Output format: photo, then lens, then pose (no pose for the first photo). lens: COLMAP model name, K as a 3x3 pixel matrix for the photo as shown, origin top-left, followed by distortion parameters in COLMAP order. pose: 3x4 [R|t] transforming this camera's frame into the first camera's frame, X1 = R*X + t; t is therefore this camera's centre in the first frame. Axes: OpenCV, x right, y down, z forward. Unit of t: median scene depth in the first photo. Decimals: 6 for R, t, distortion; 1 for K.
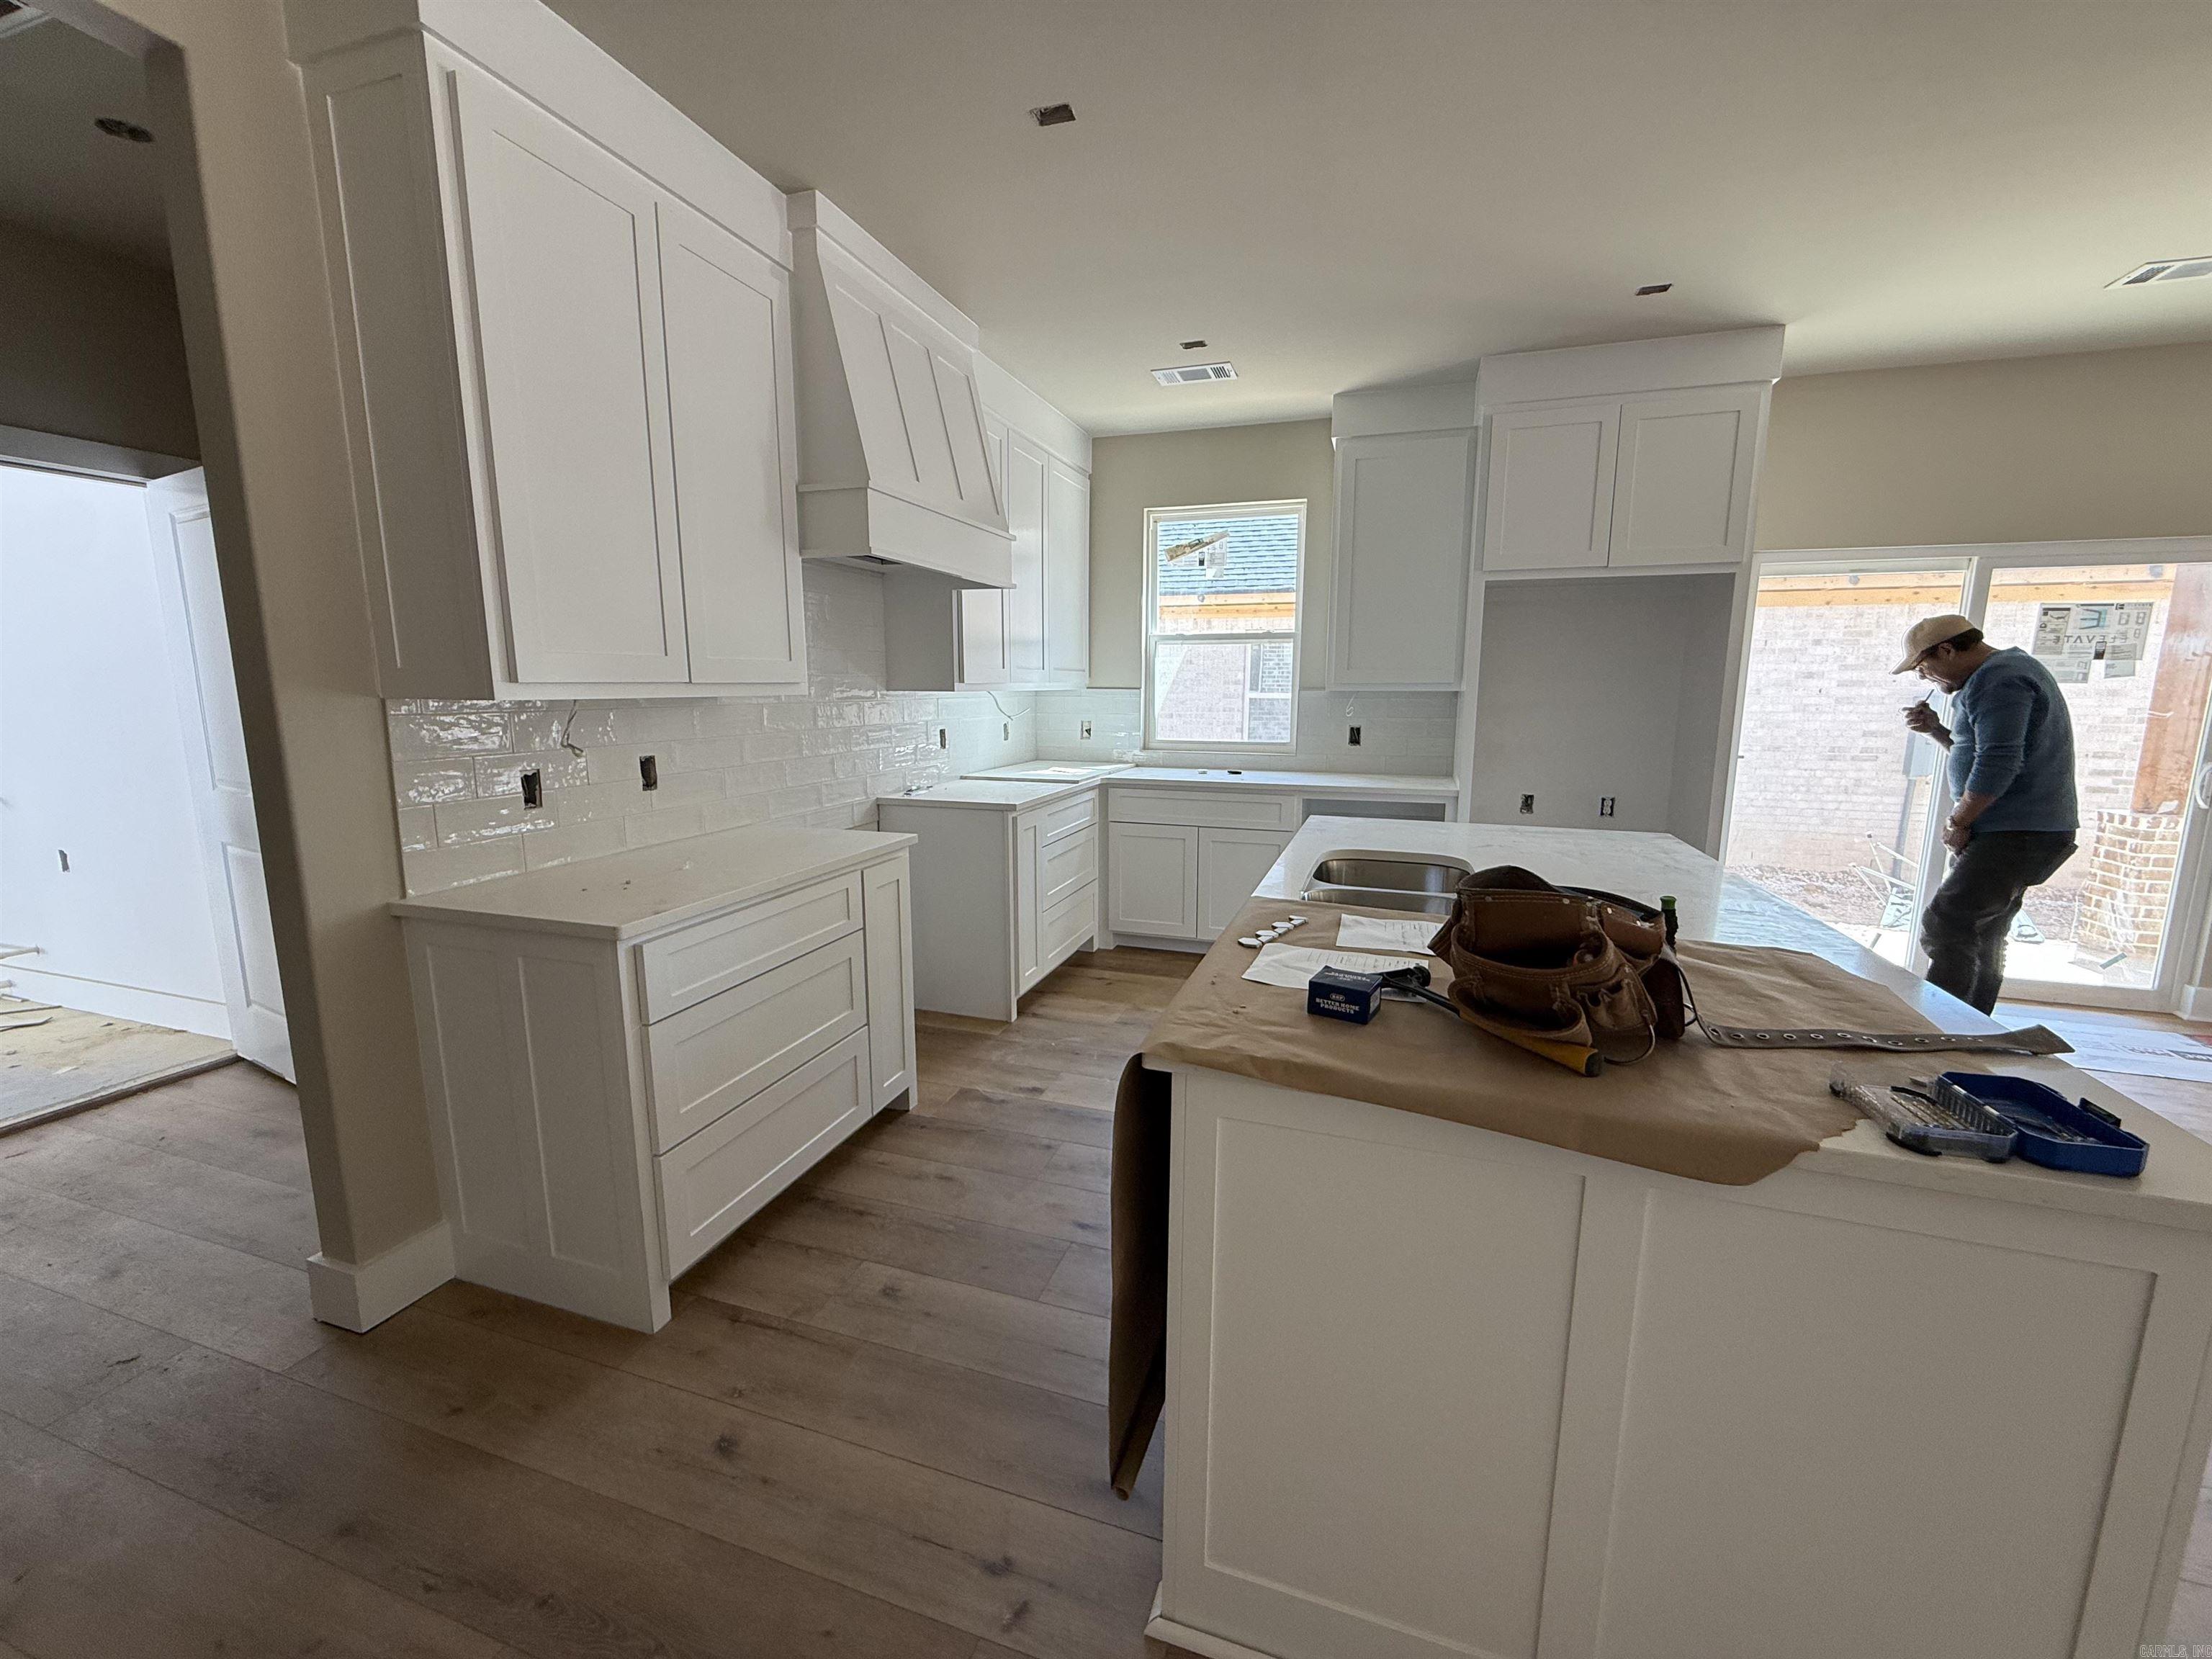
lens RADIAL K [[884.4, 0, 1096.5], [0, 884.4, 826.2], [0, 0, 1]] dist [-0.003455, 0.001211]
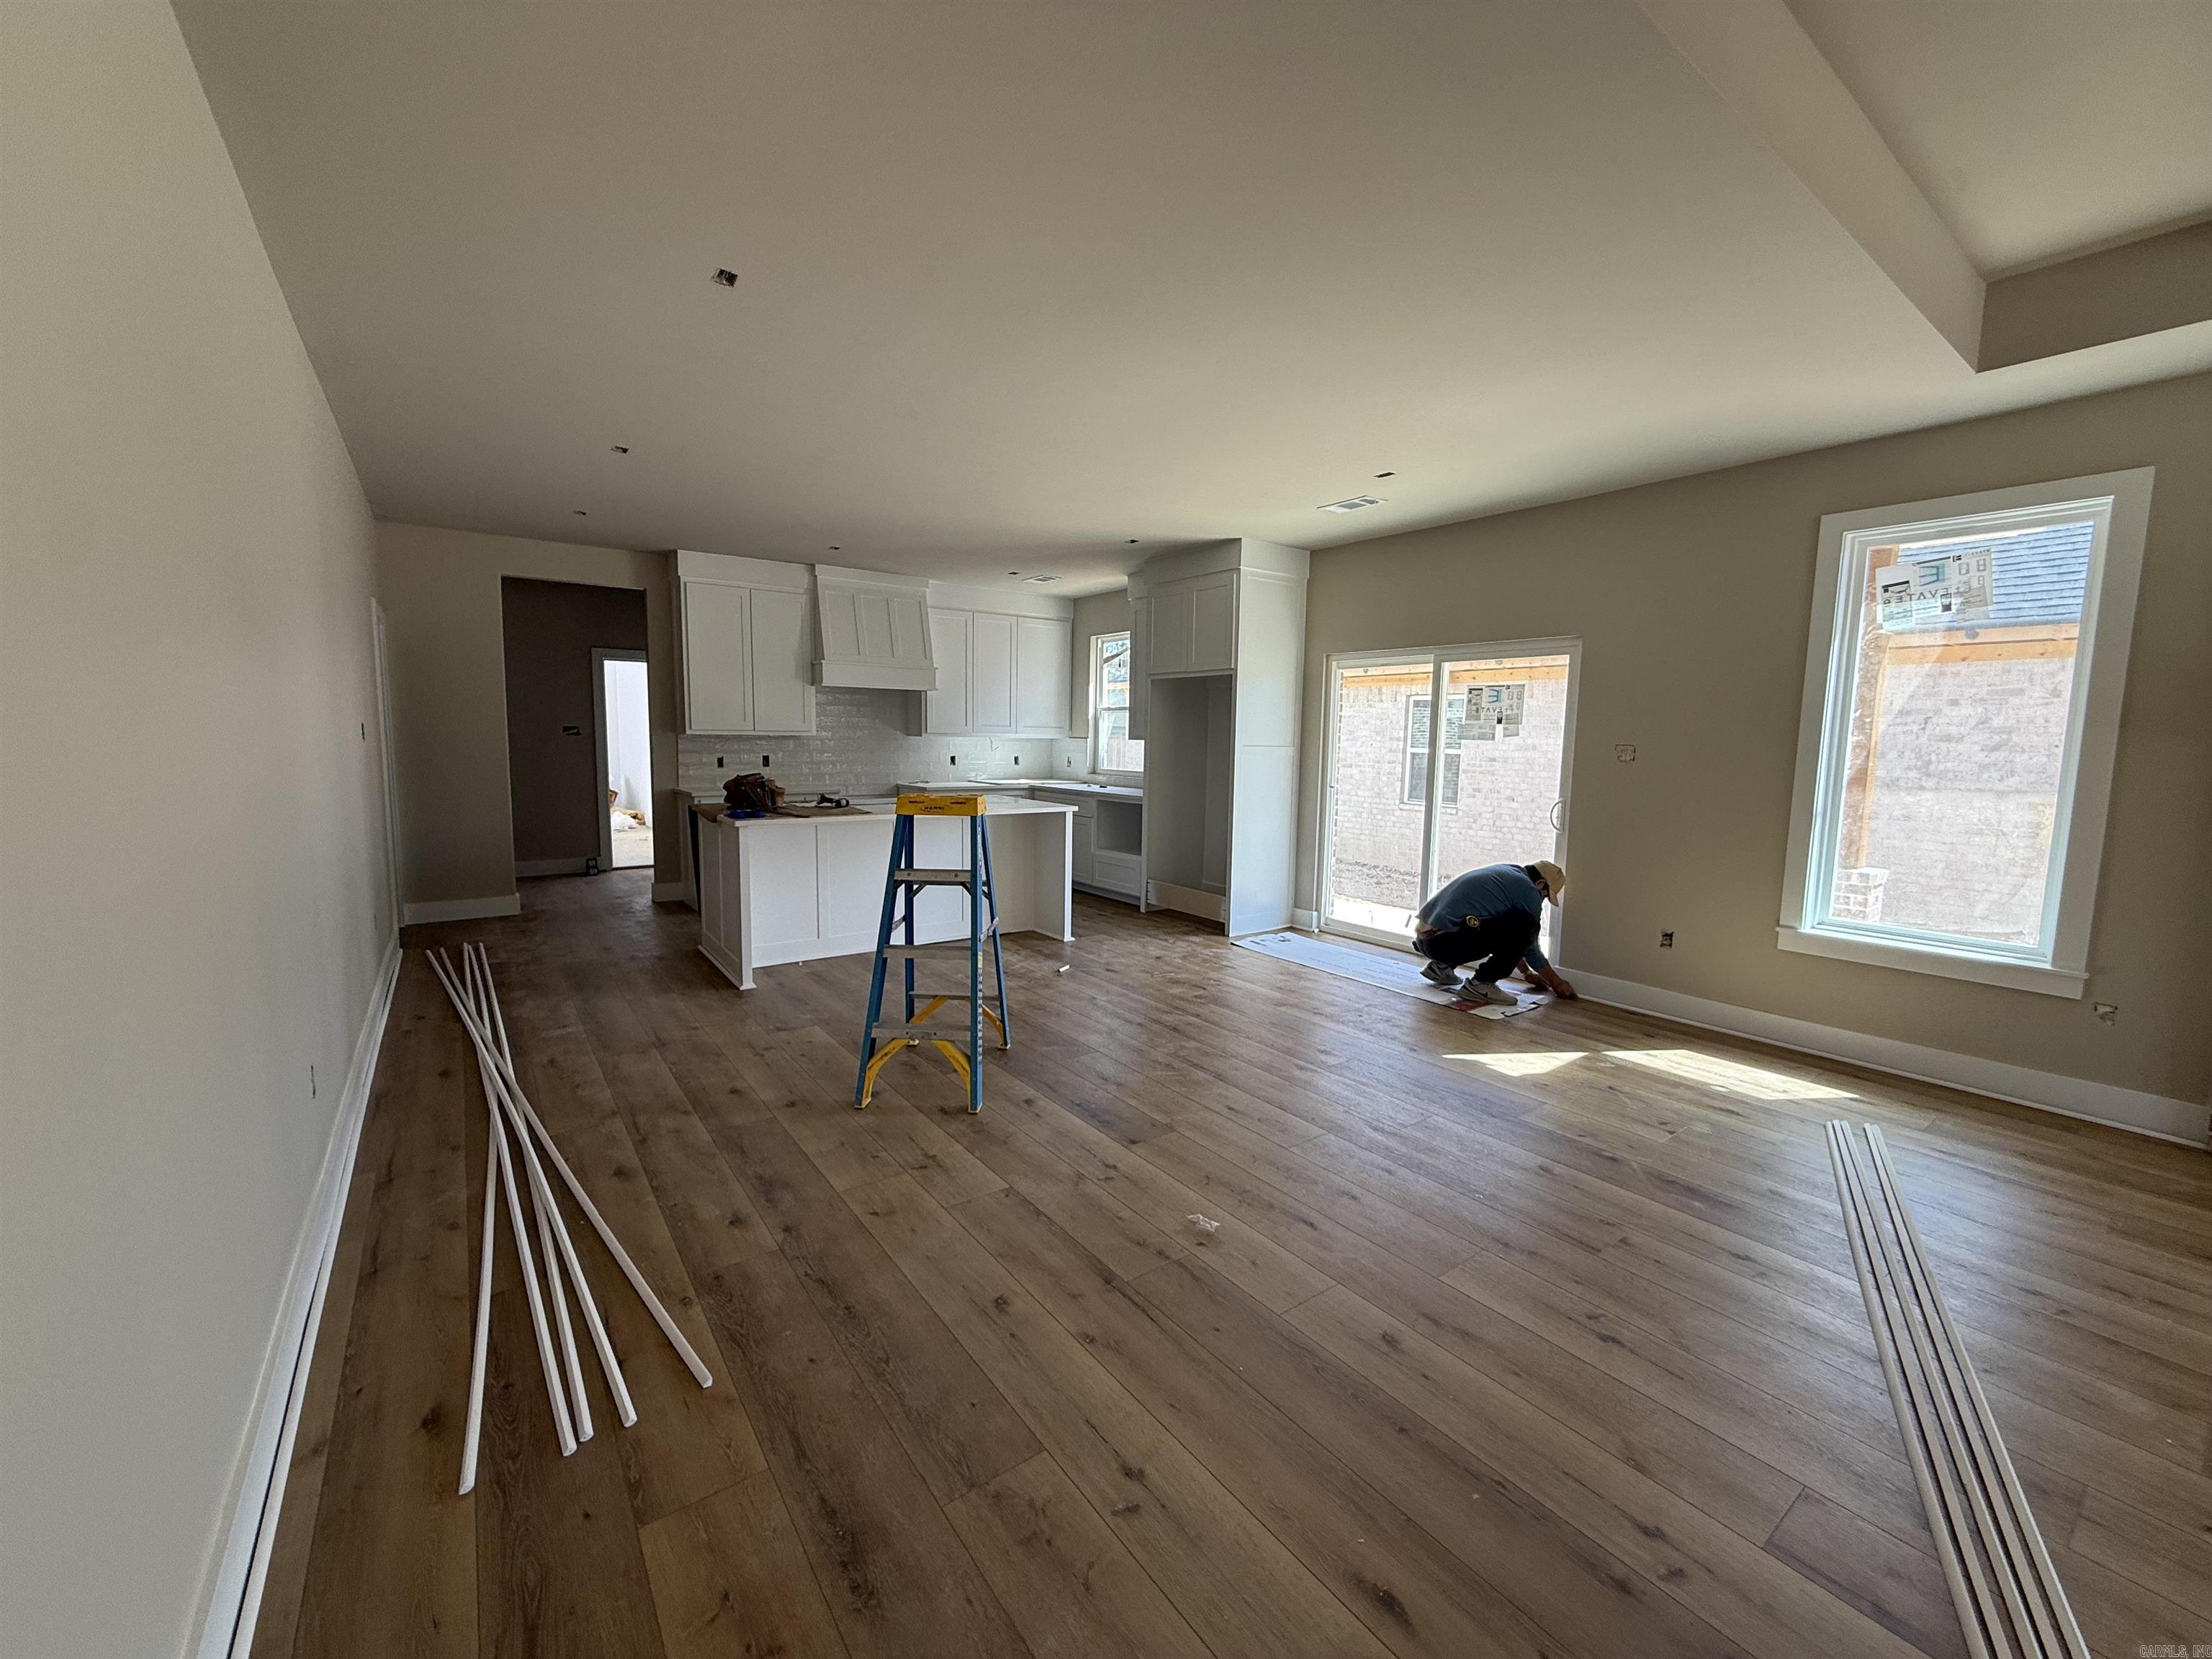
lens RADIAL K [[884.4, 0, 1098.9], [0, 884.4, 829.4], [0, 0, 1]] dist [-0.003455, 0.001211]
pose [[0.815310, 0.072362, -0.574486, 2.032387], [-0.106215, 0.994015, -0.025533, 0.119396], [0.569200, 0.081836, 0.818116, -0.729555]]
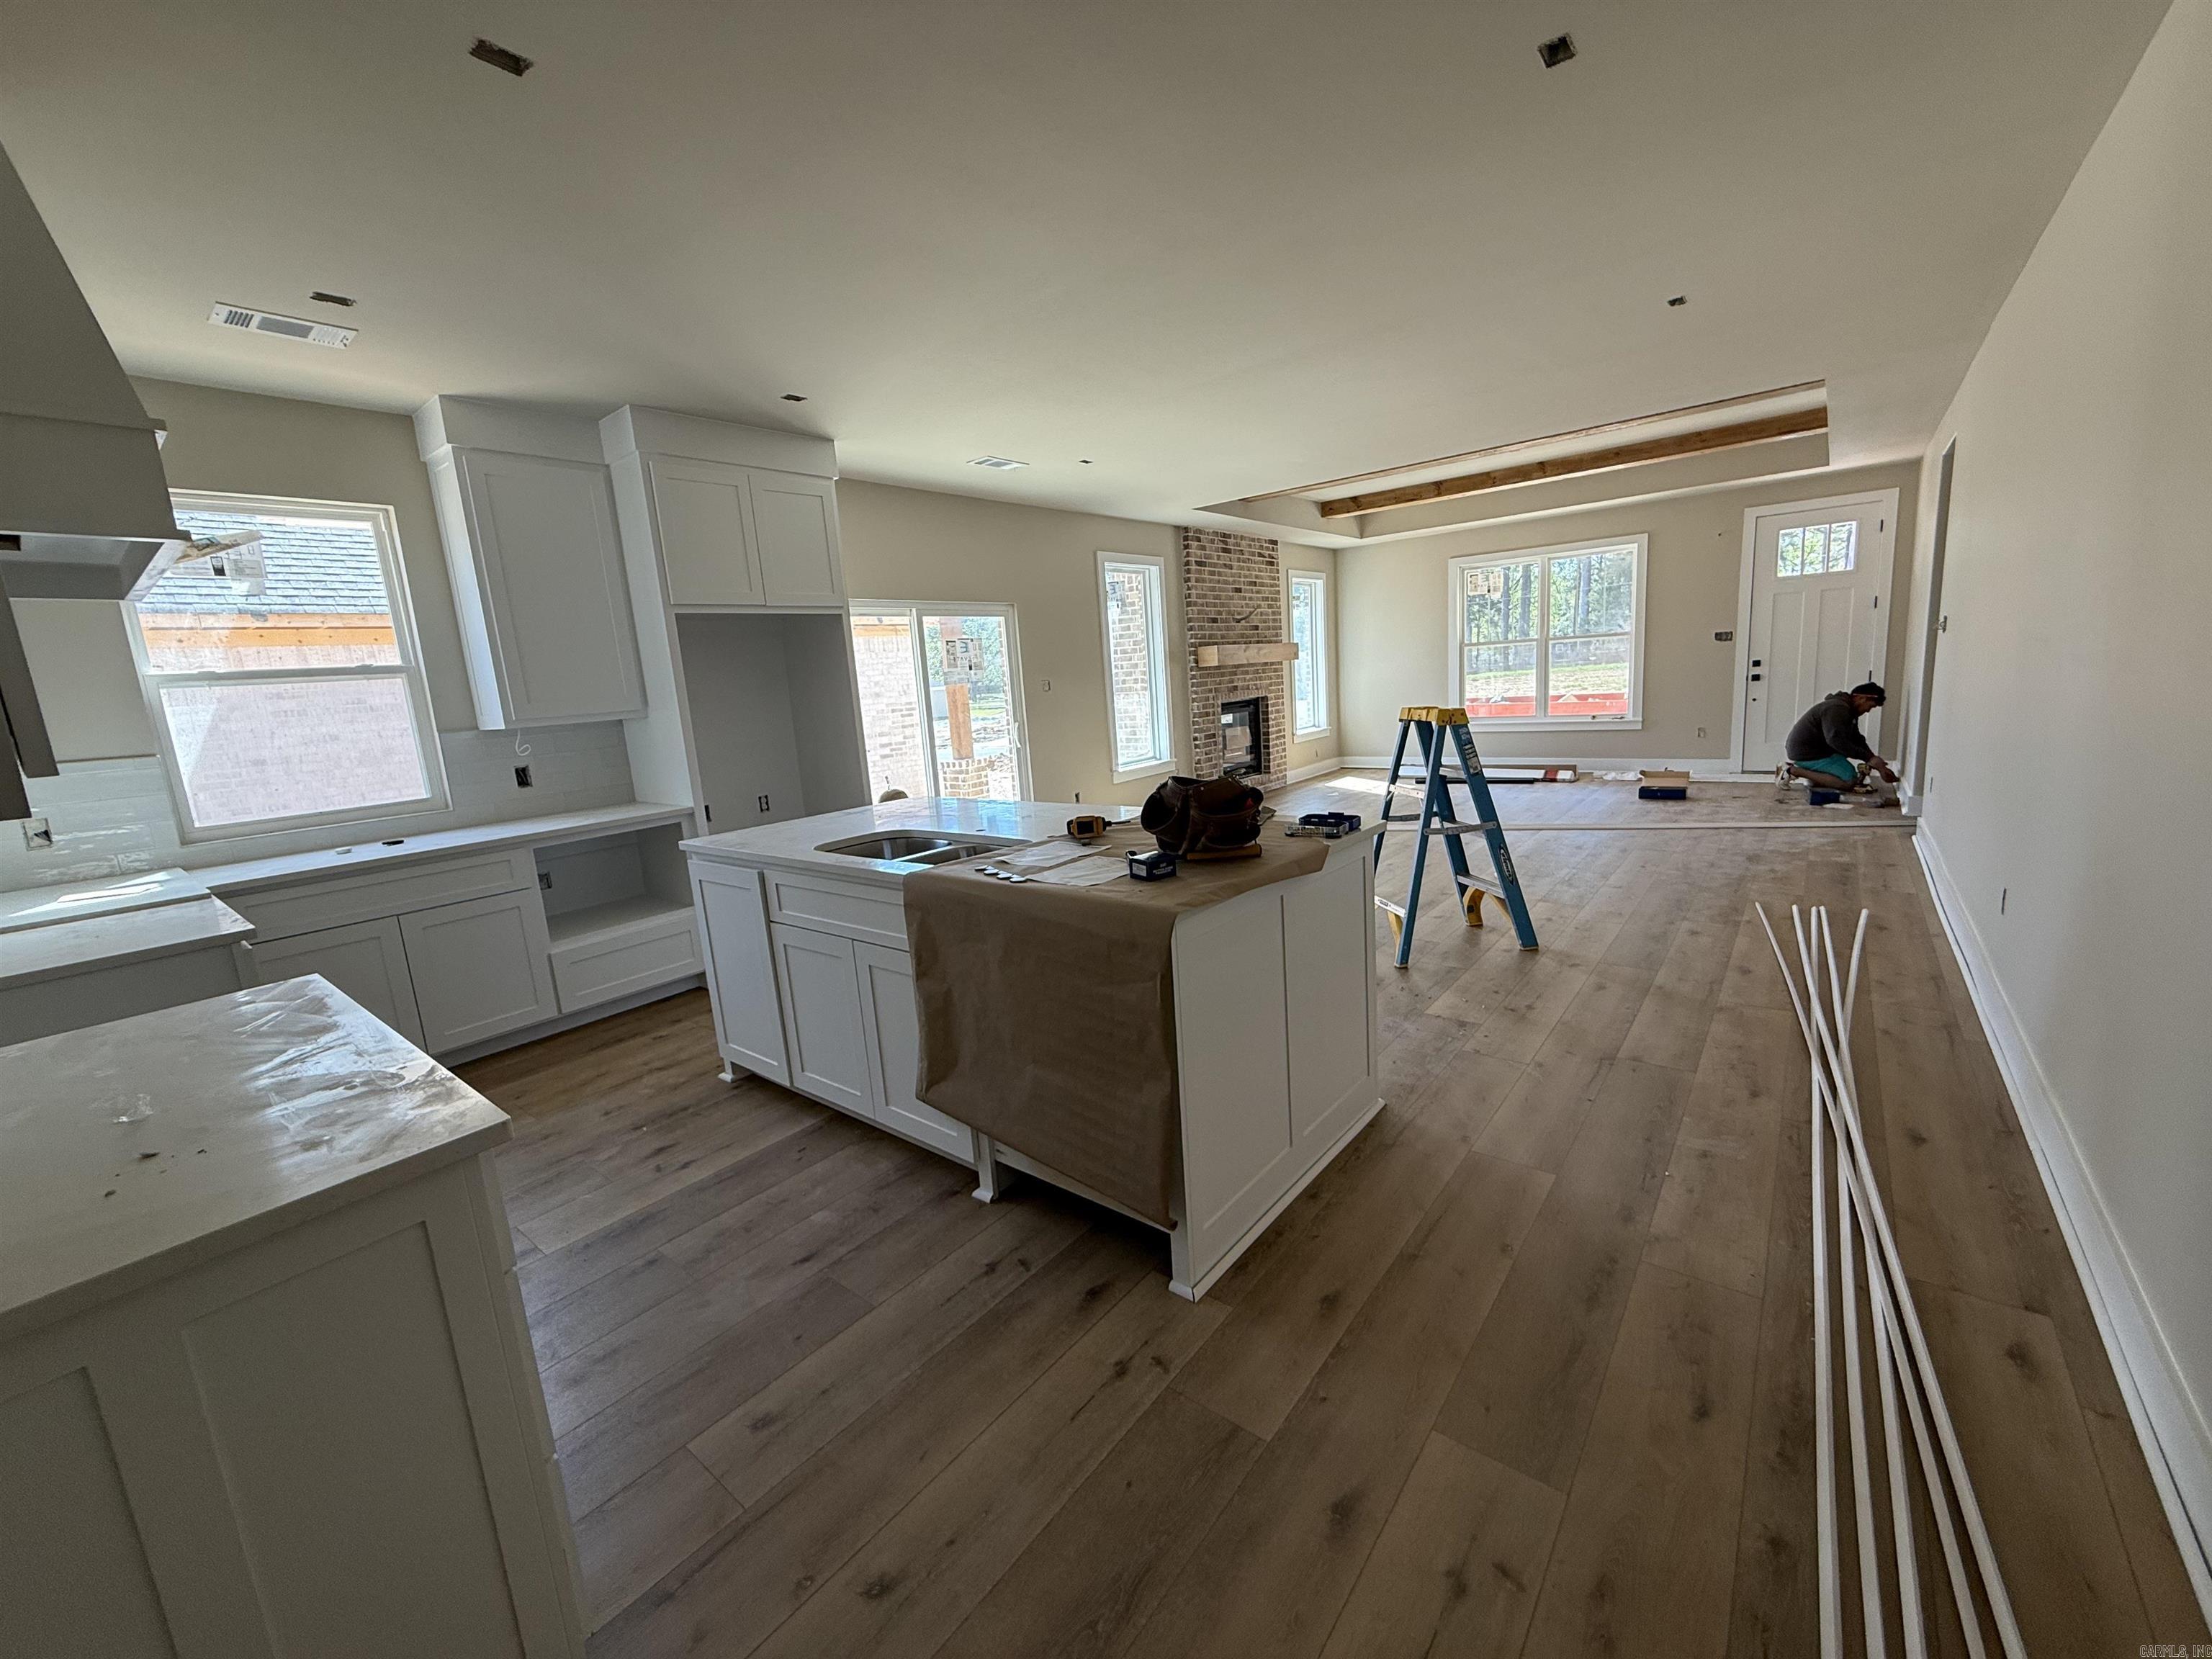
lens RADIAL K [[884.4, 0, 1109.3], [0, 884.4, 826.5], [0, 0, 1]] dist [-0.003455, 0.001211]
pose [[0.340149, -0.187670, 0.921455, -0.618787], [0.219460, 0.968668, 0.116273, -0.046717], [-0.914405, 0.162673, 0.370678, 0.215466]]
